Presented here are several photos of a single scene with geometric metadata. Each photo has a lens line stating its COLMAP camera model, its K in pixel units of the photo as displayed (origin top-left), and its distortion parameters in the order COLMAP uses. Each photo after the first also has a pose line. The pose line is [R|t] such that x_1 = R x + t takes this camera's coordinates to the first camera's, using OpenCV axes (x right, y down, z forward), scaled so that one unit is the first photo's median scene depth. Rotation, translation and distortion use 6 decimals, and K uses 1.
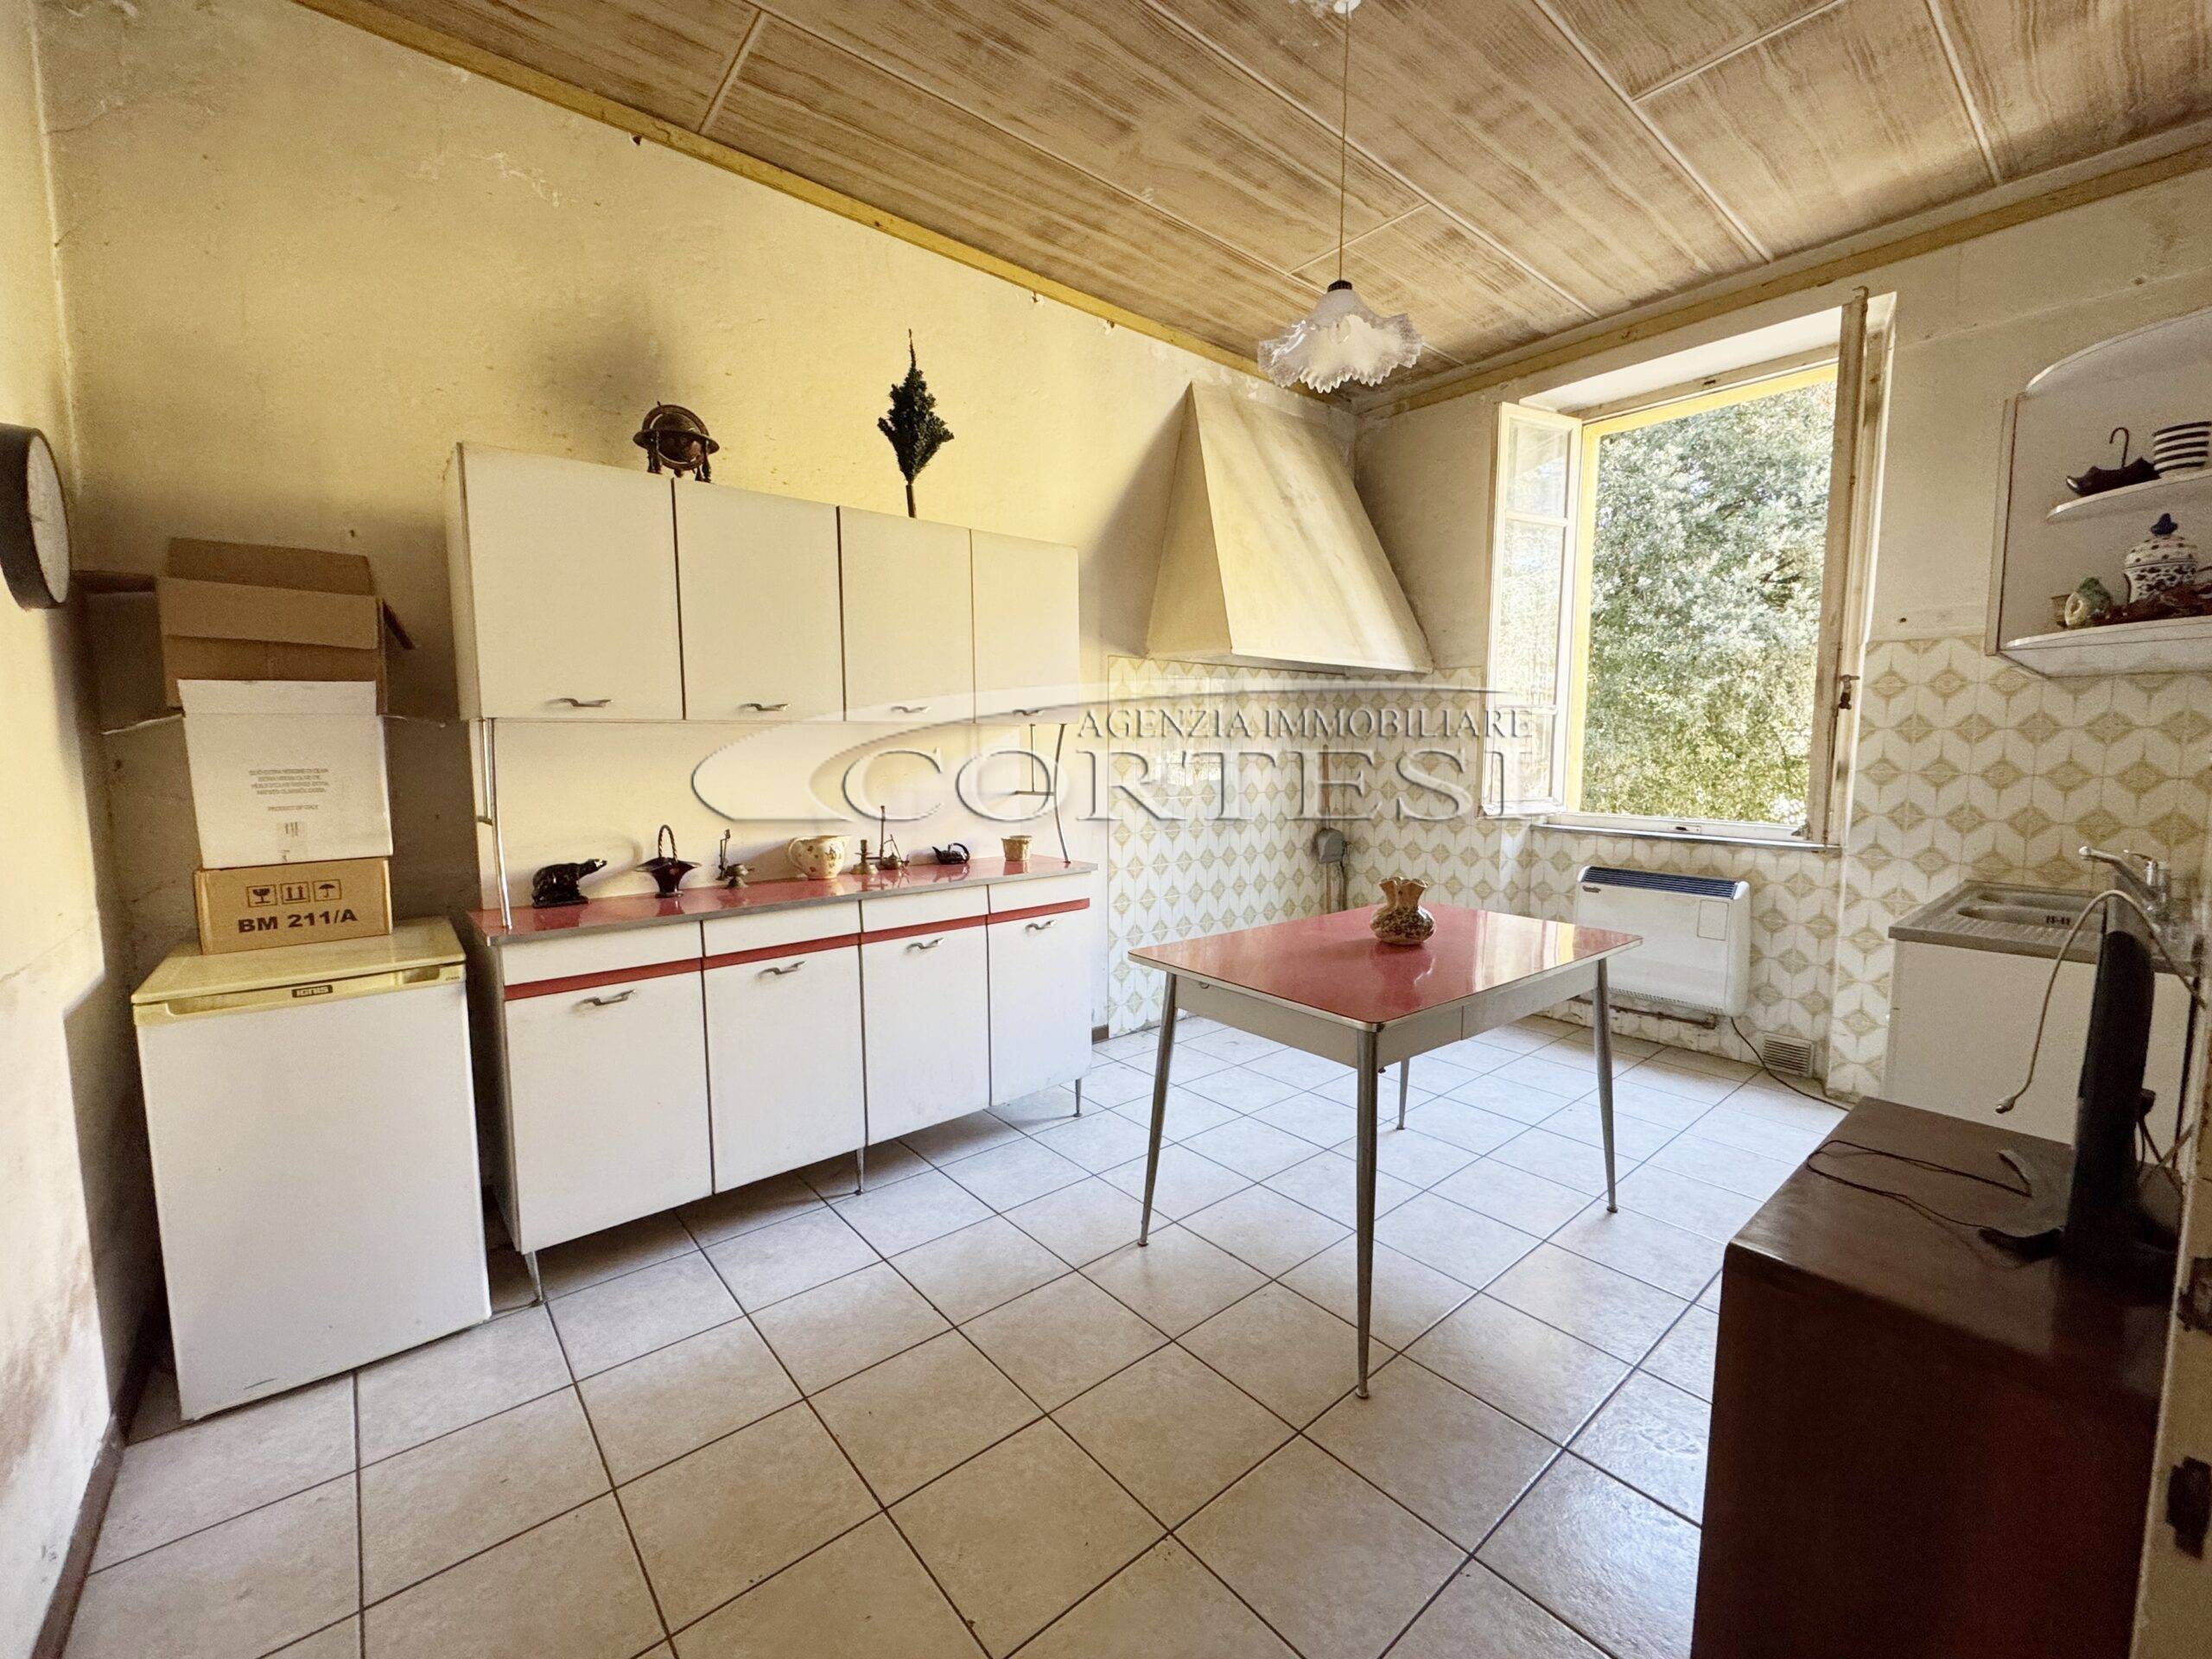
lens RADIAL K [[902.5, 0, 1126.0], [0, 902.5, 825.4], [0, 0, 1]] dist [-0.003983, -0.000515]
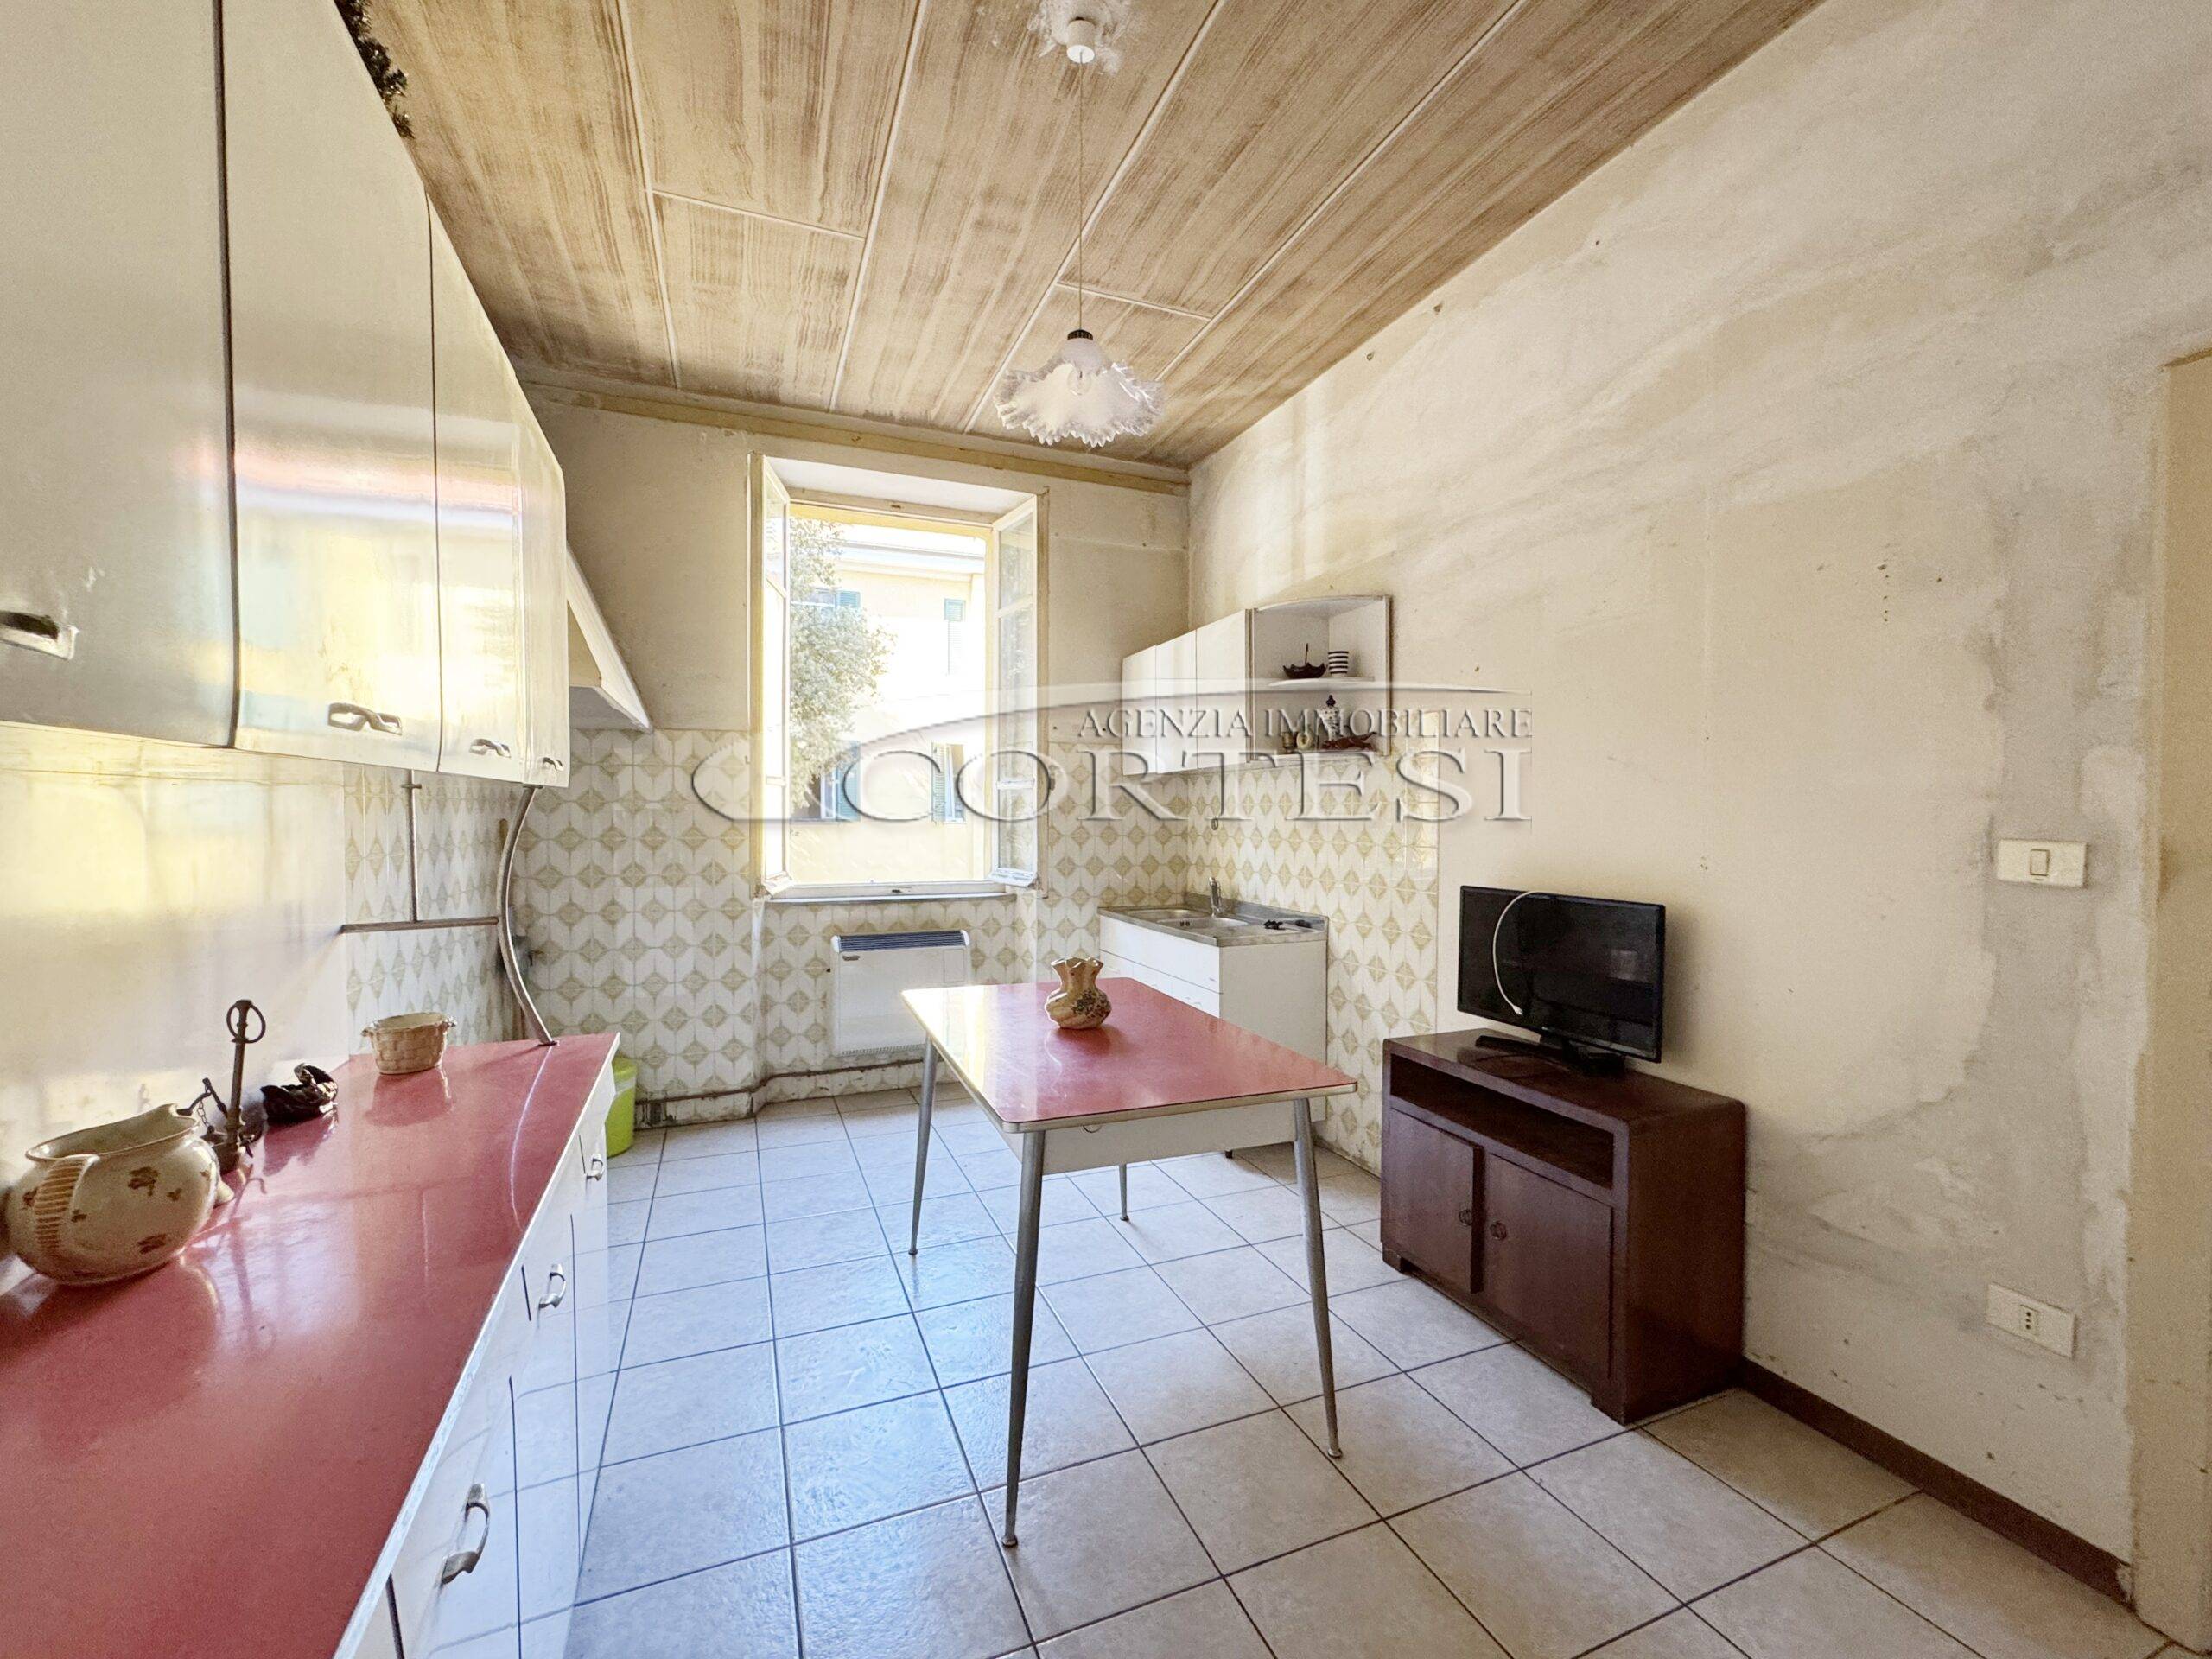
lens RADIAL K [[902.5, 0, 1085.3], [0, 902.5, 831.2], [0, 0, 1]] dist [-0.003983, -0.000515]
pose [[0.320750, -0.020529, 0.946941, -0.409843], [0.086906, 0.996186, -0.007840, -0.046367], [-0.943169, 0.084809, 0.321311, 0.456235]]
